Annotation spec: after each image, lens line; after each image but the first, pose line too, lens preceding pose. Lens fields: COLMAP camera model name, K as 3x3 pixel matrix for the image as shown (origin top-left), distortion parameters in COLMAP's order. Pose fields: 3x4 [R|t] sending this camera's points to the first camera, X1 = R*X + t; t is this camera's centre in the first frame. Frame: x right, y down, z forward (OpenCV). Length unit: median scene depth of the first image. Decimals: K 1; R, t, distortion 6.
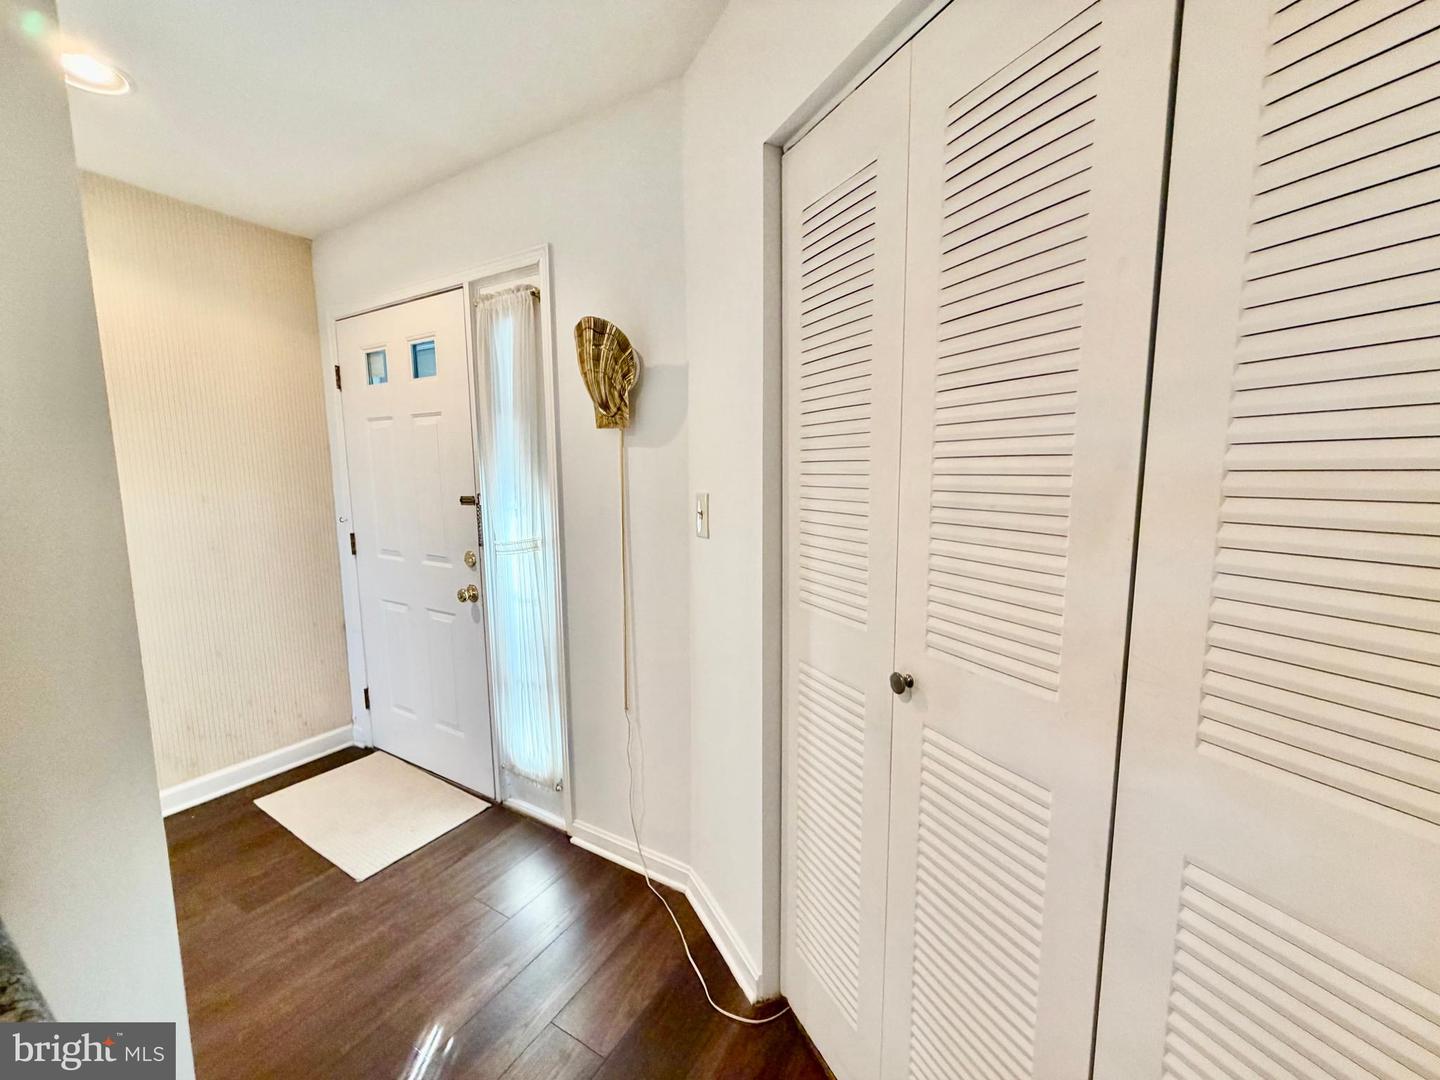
lens RADIAL K [[574.9, 0, 715.1], [0, 574.9, 541.4], [0, 0, 1]] dist [0.000608, -0.000603]
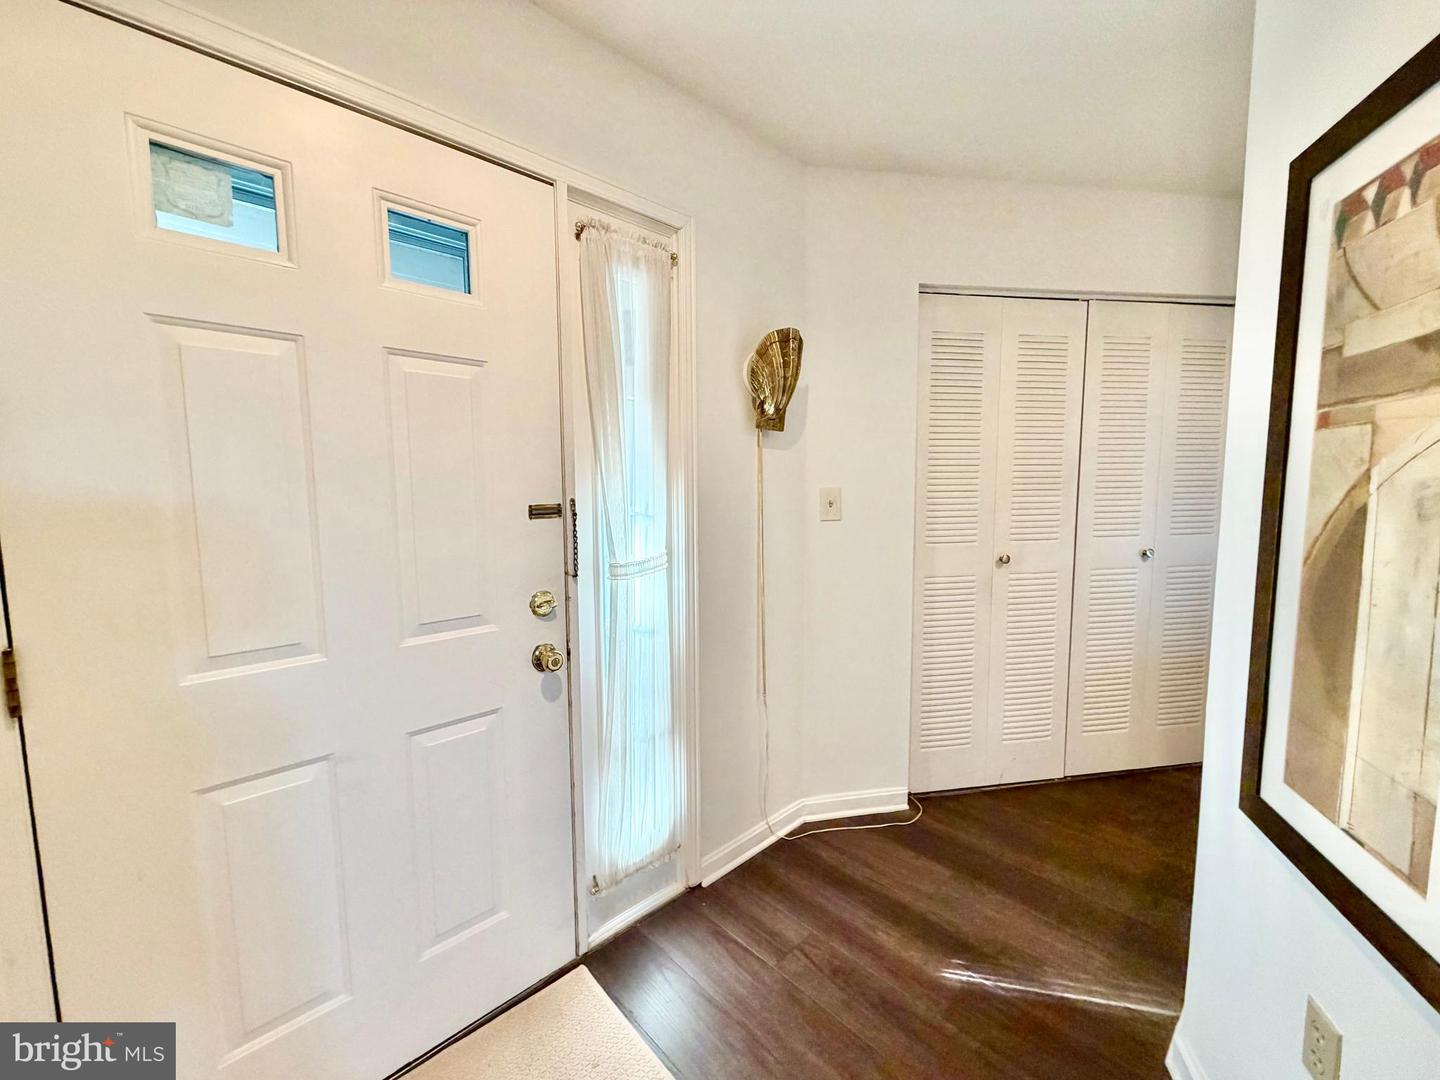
lens RADIAL K [[574.9, 0, 715.1], [0, 574.9, 541.4], [0, 0, 1]] dist [0.000608, -0.000603]
pose [[0.268386, -0.090904, 0.959013, -1.232521], [0.126417, 0.990251, 0.058487, -0.064050], [-0.954981, 0.105539, 0.277261, 0.801883]]
